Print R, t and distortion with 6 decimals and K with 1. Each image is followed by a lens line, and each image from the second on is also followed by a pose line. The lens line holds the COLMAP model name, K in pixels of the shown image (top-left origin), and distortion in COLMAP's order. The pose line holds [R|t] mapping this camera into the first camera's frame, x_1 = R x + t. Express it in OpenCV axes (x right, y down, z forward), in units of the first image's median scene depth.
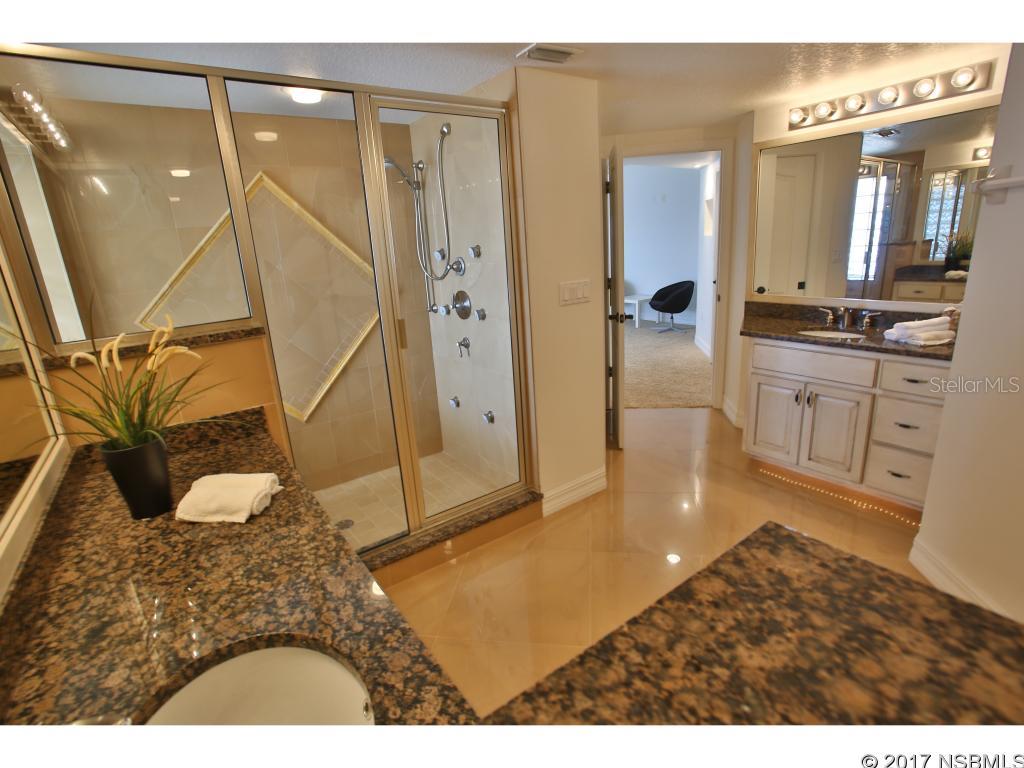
lens RADIAL K [[496.4, 0, 517.5], [0, 496.4, 383.1], [0, 0, 1]] dist [-0.053983, 0.009459]
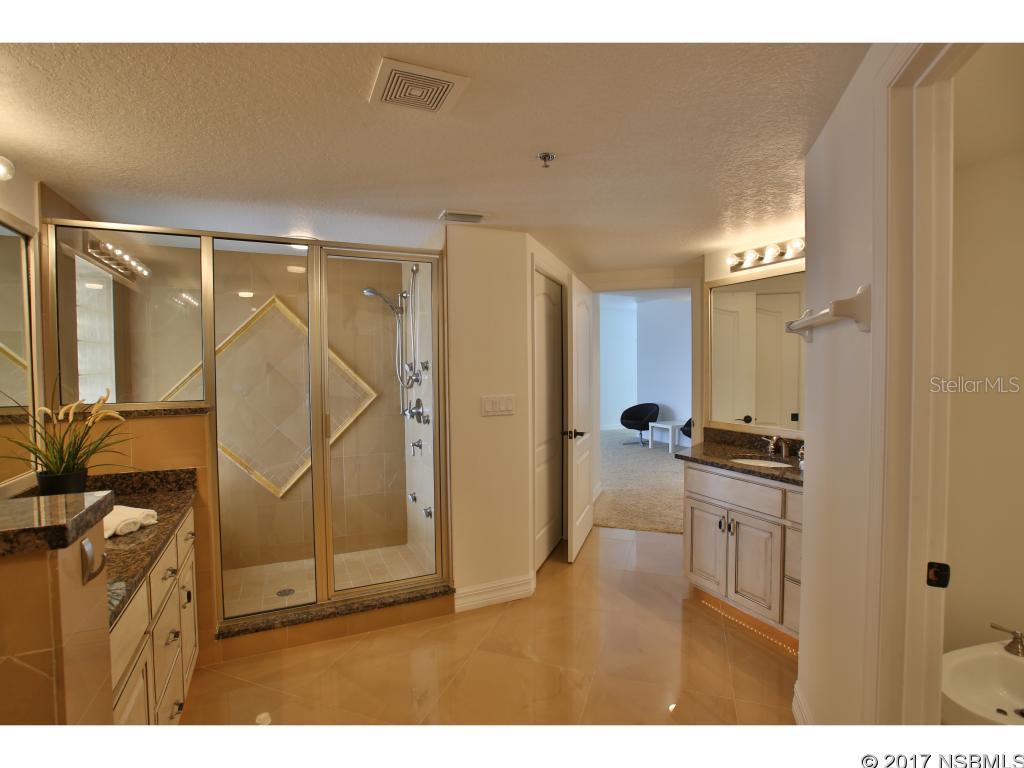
lens RADIAL K [[496.4, 0, 512.2], [0, 496.4, 387.5], [0, 0, 1]] dist [-0.053983, 0.009459]
pose [[0.979597, 0.062453, -0.191020, 0.340804], [-0.104014, 0.970838, -0.215999, 0.019344], [0.171959, 0.231461, 0.957526, -0.085822]]
